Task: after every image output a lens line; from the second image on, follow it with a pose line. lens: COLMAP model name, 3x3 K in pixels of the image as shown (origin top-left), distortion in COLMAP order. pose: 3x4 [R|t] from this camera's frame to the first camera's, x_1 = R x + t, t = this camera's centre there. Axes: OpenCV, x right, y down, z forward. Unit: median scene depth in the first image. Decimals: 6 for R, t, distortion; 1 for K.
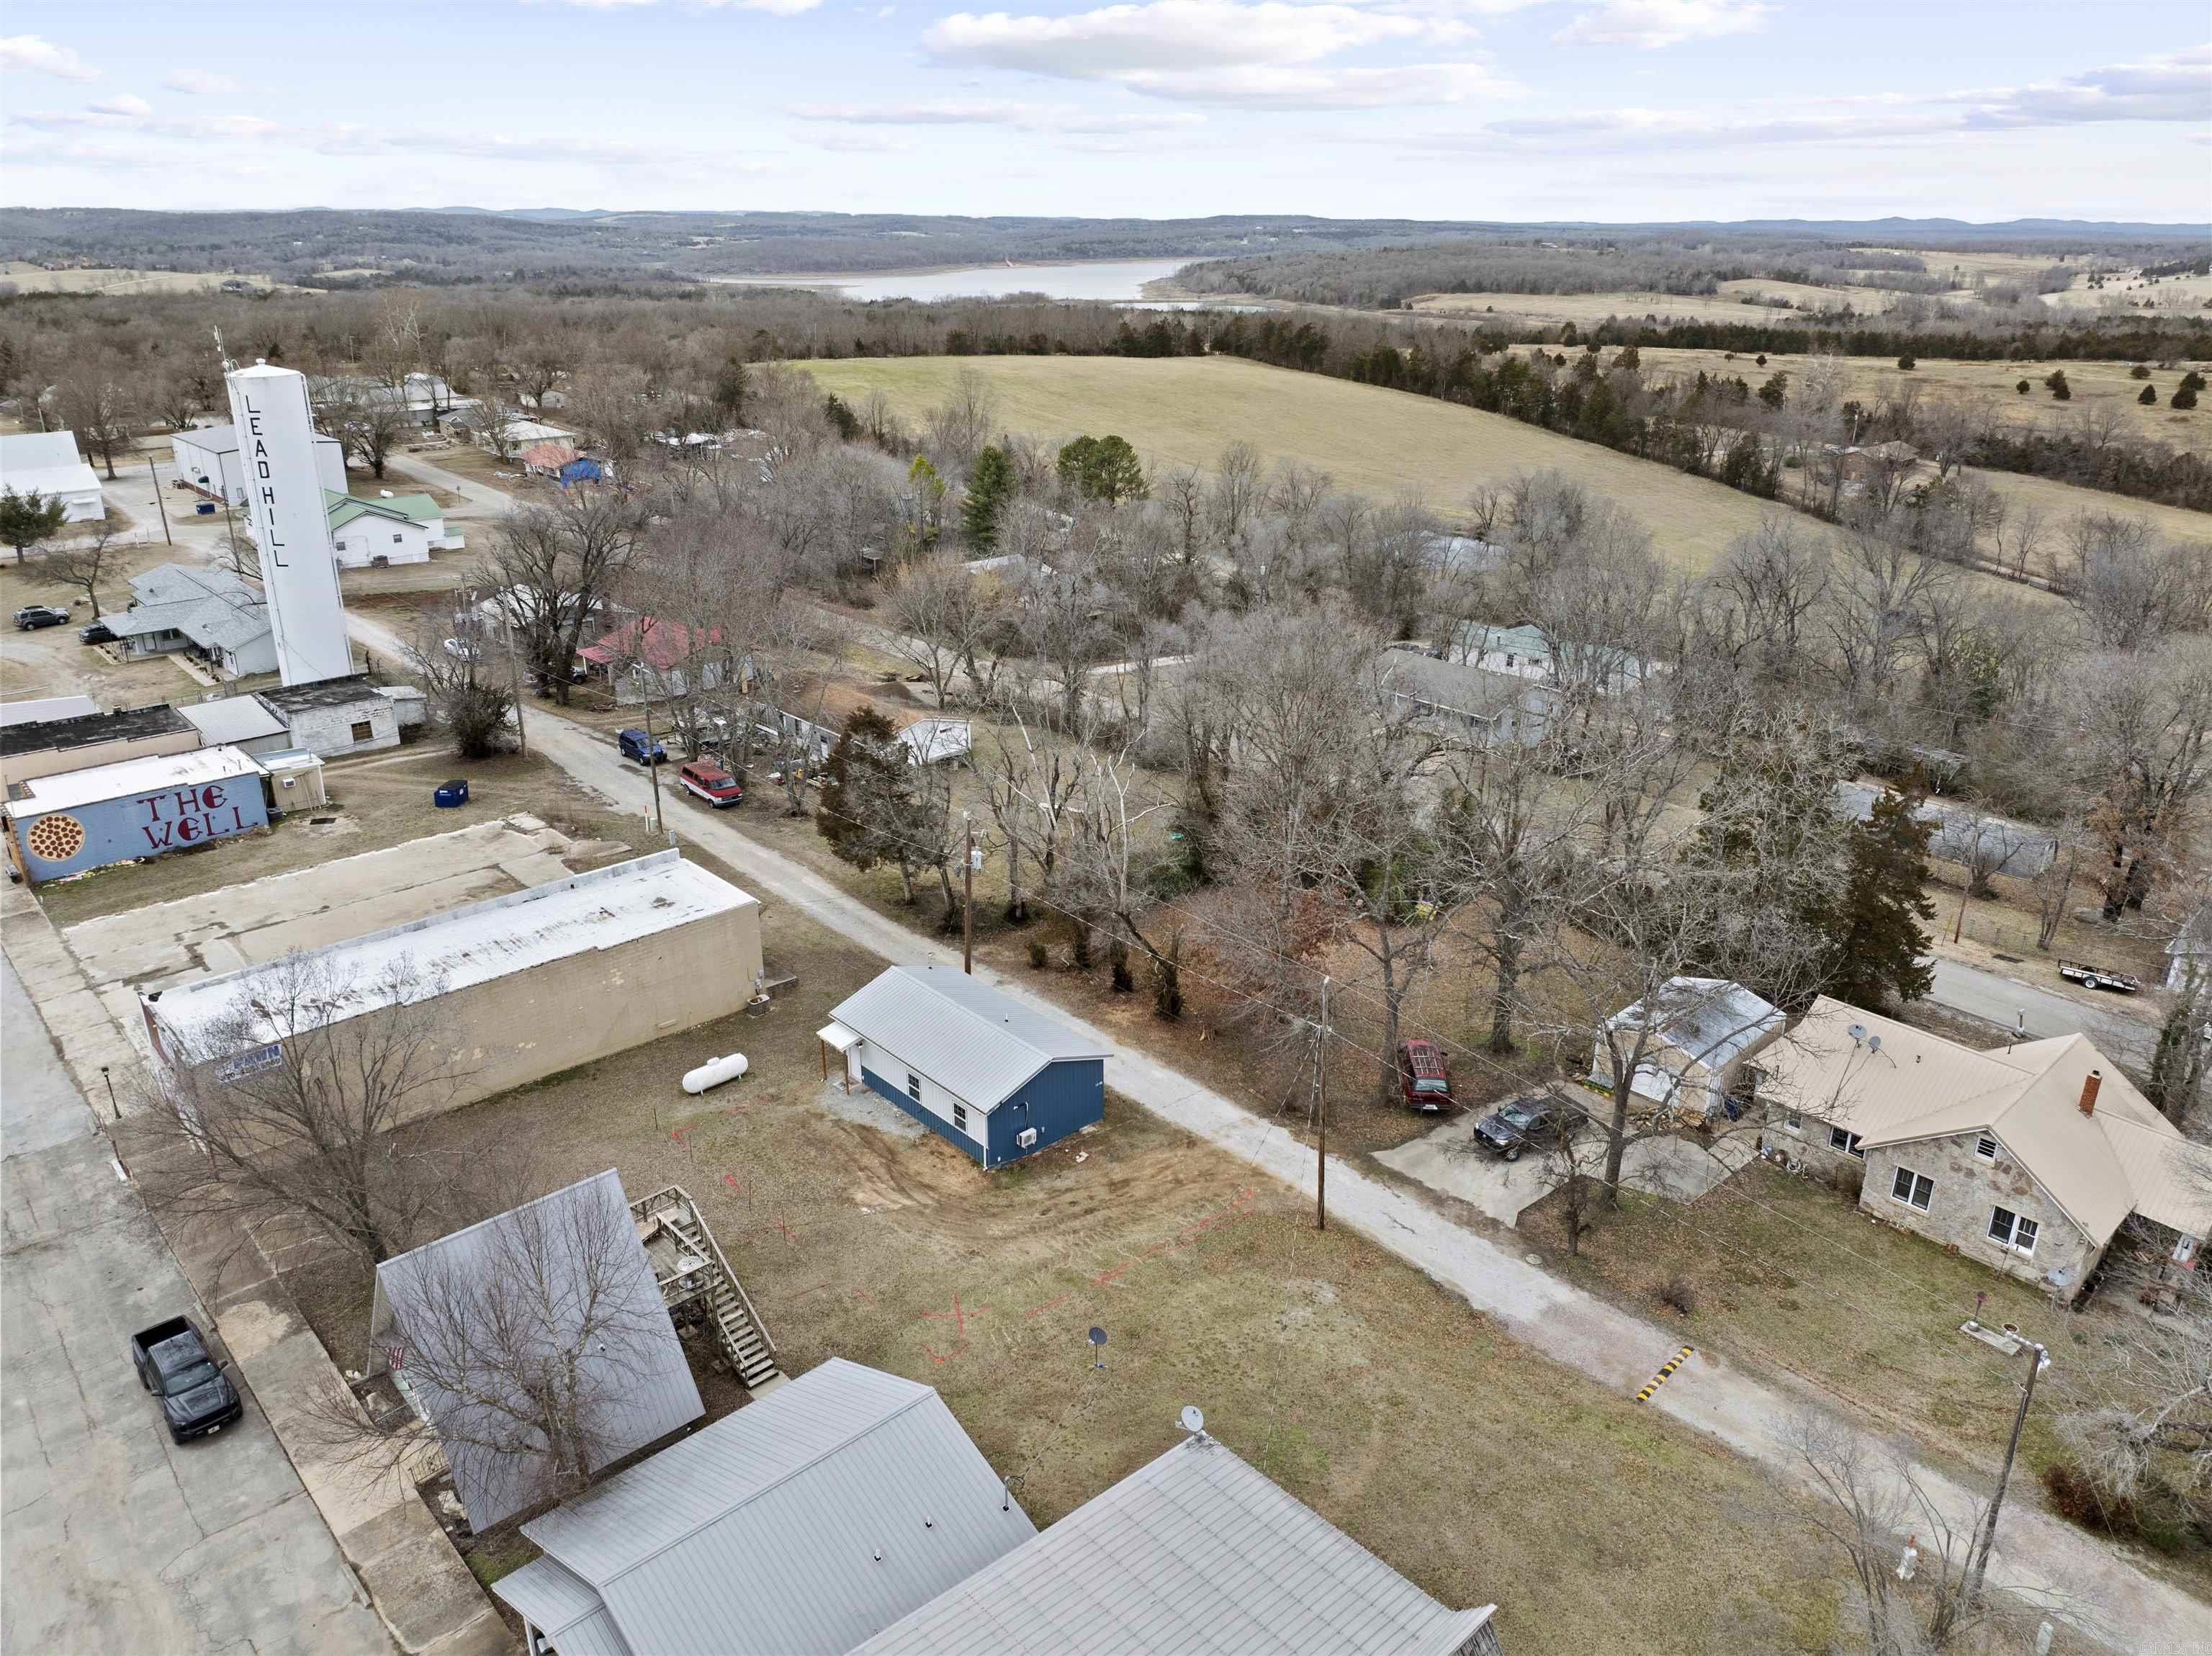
lens RADIAL K [[1573.5, 0, 1107.8], [0, 1573.5, 795.2], [0, 0, 1]] dist [-0.028345, -0.003550]
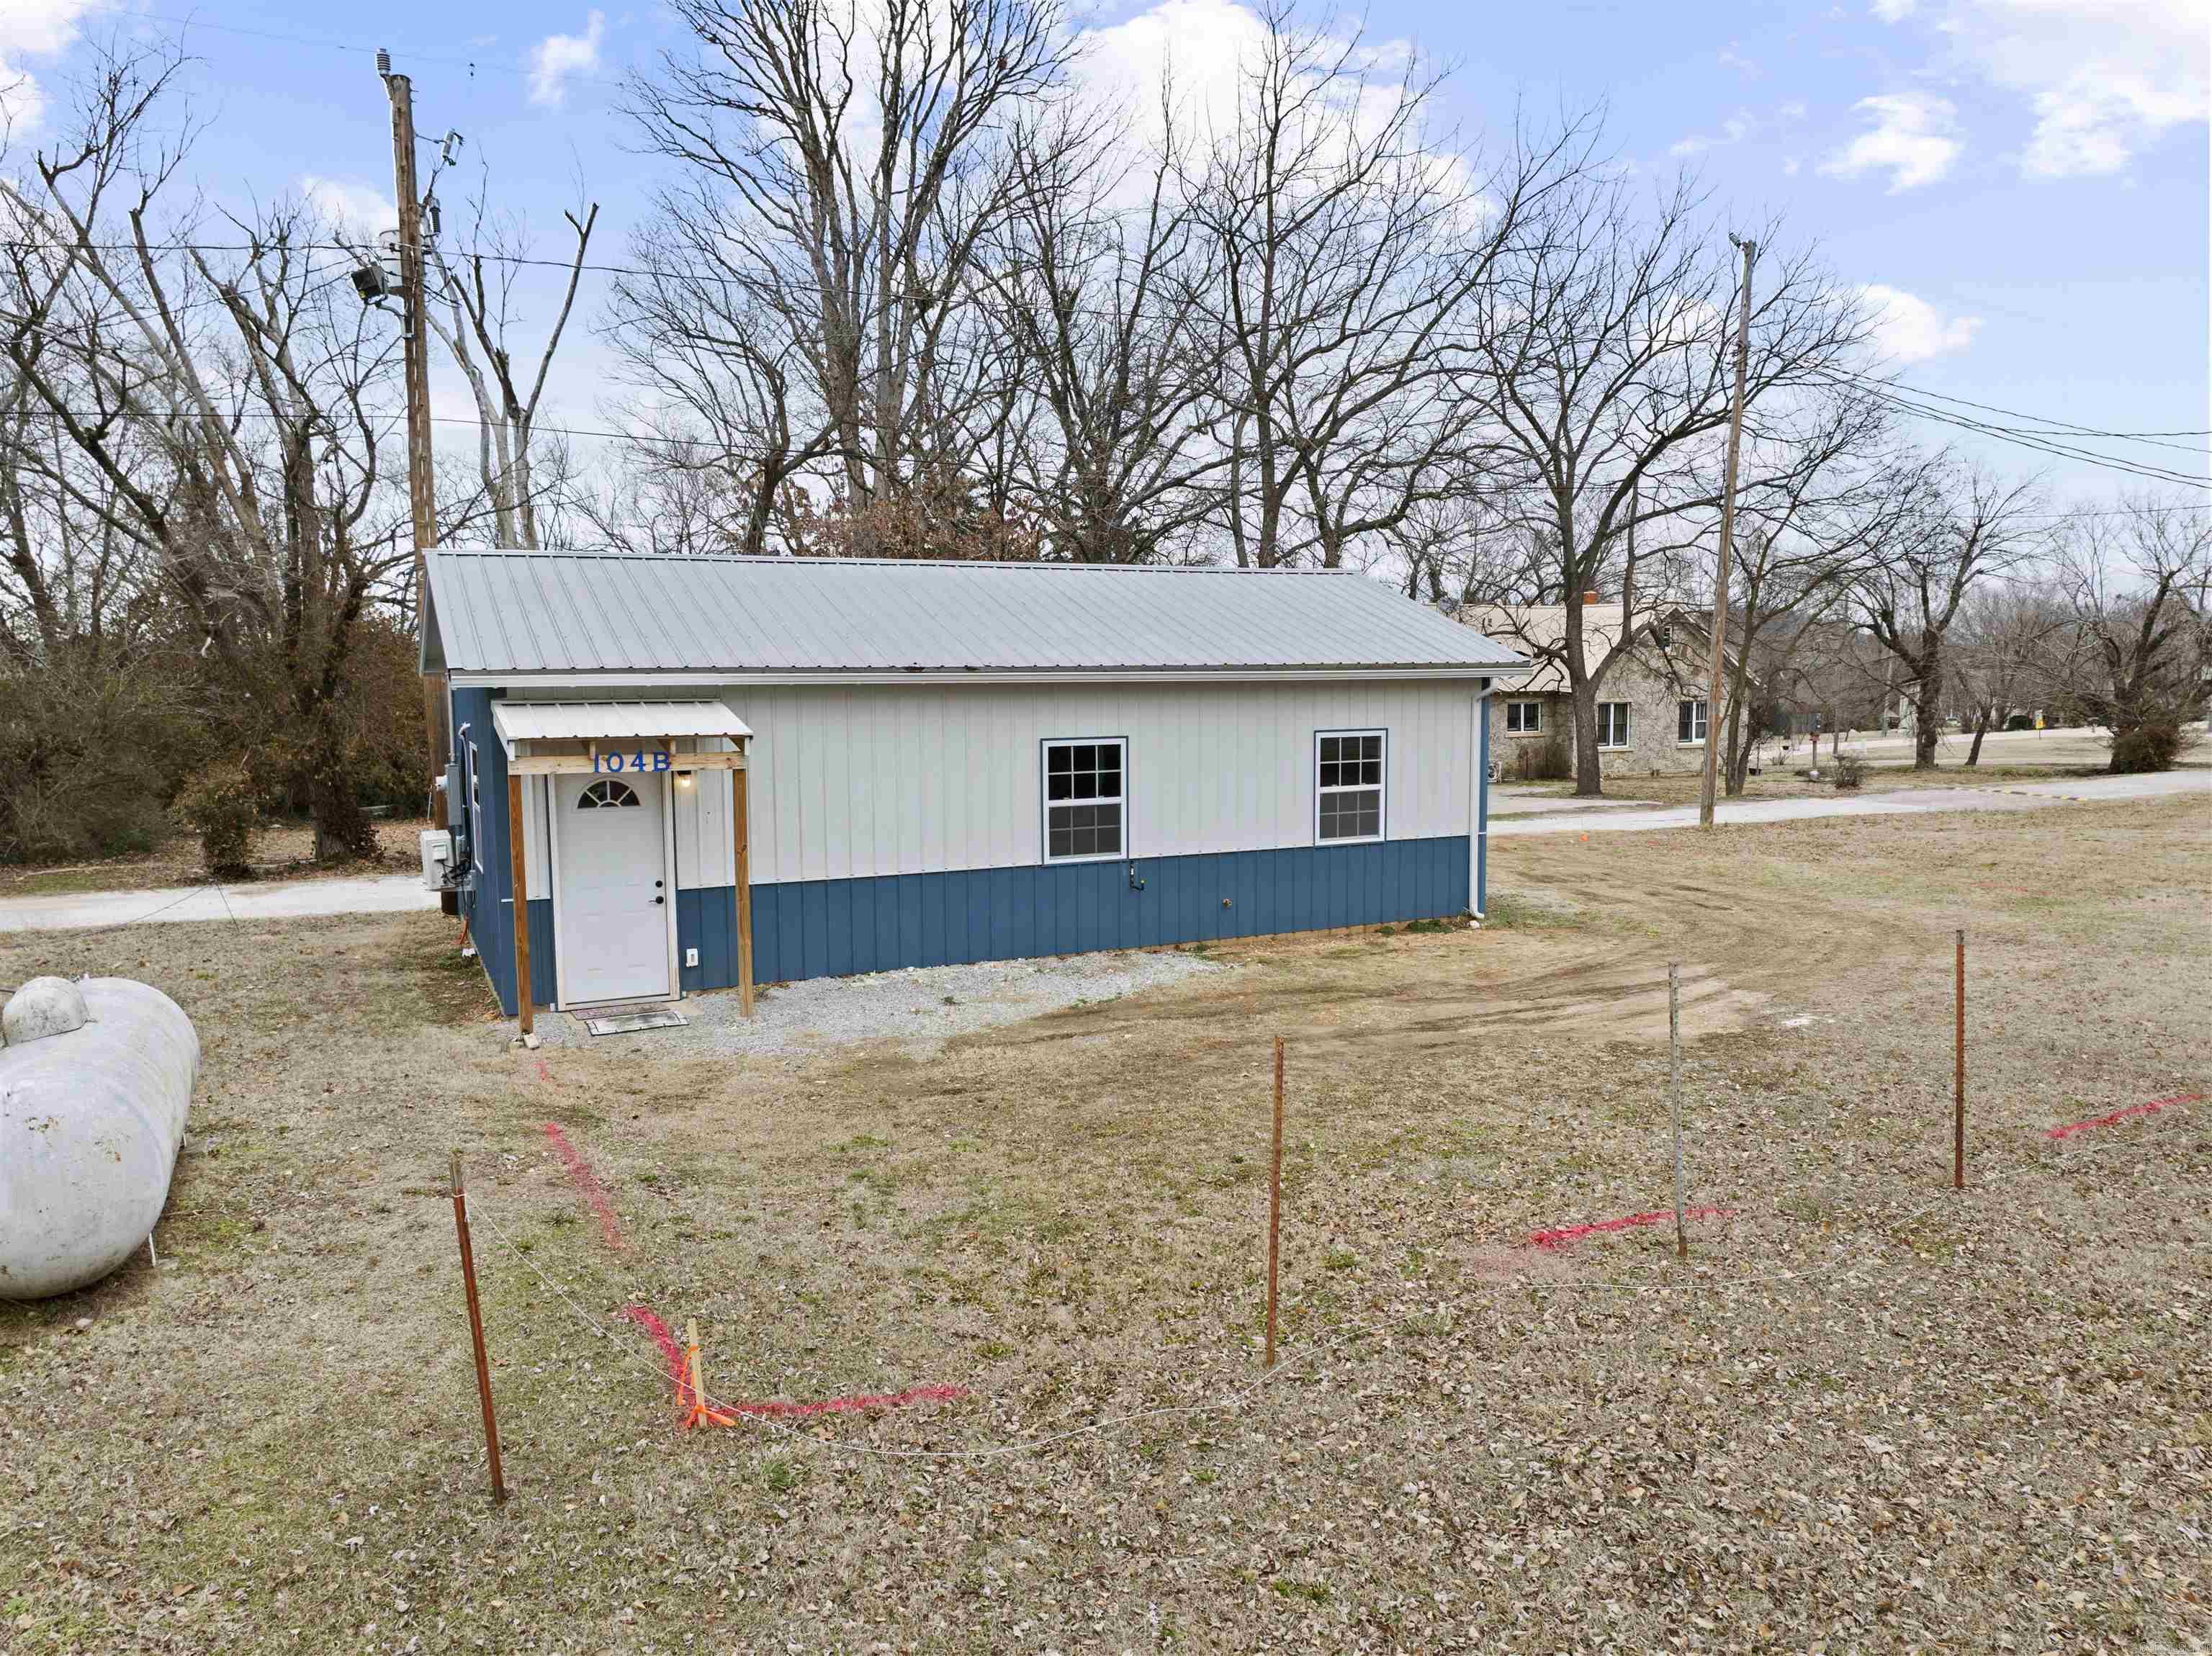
lens RADIAL K [[1573.5, 0, 1107.8], [0, 1573.5, 795.2], [0, 0, 1]] dist [-0.028345, -0.003550]
pose [[0.285764, -0.083511, 0.954654, -0.349726], [0.343961, 0.938753, -0.020841, 0.192133], [-0.894444, 0.334320, 0.296986, 0.930652]]
